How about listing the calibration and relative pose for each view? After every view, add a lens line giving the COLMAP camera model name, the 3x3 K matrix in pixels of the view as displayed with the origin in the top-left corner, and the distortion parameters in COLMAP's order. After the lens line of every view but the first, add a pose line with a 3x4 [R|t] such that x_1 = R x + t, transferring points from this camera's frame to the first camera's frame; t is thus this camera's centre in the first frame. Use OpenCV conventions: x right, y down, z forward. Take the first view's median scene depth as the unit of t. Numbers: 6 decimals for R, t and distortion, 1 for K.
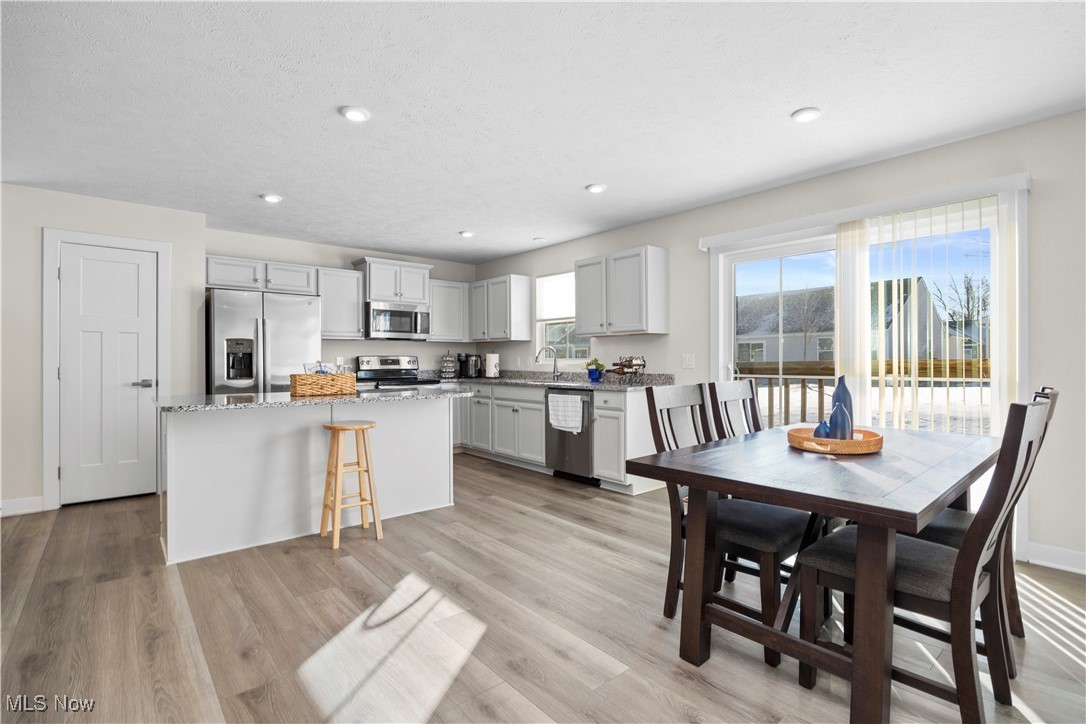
lens RADIAL K [[507.3, 0, 542.0], [0, 507.3, 357.6], [0, 0, 1]] dist [-0.011551, -0.000026]
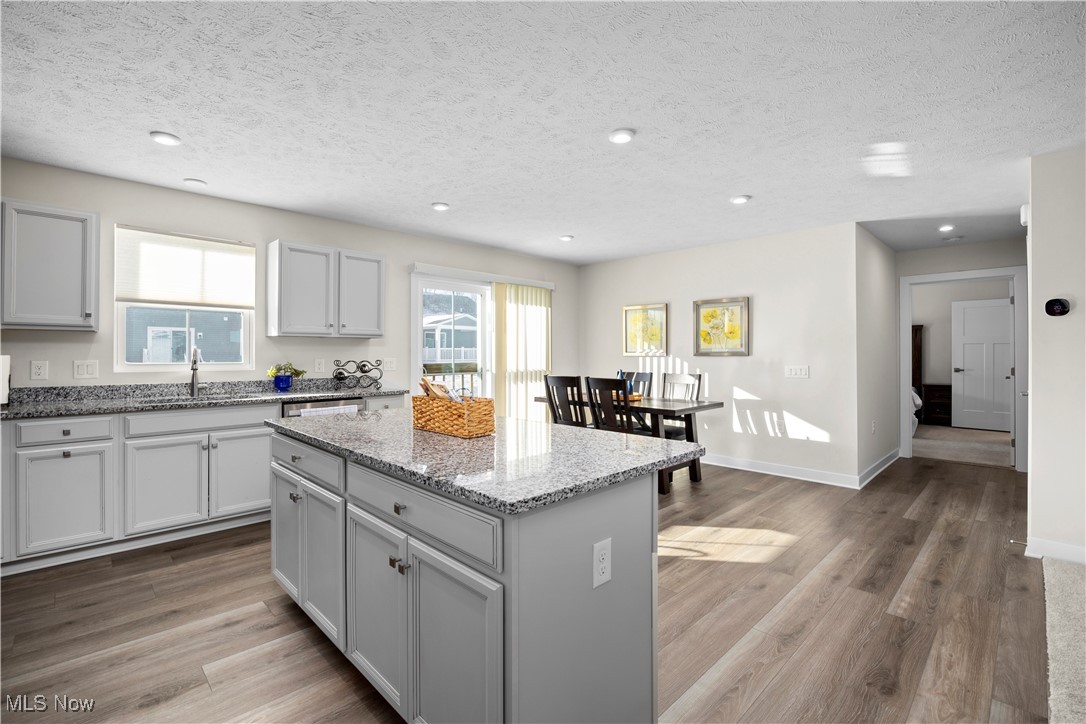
lens RADIAL K [[486.3, 0, 540.8], [0, 486.3, 353.7], [0, 0, 1]] dist [-0.014539, 0.000174]
pose [[-0.072555, 0.004920, 0.997352, -0.669866], [-0.006918, 0.999961, -0.005436, -0.010883], [-0.997340, -0.007294, -0.072518, 0.612371]]
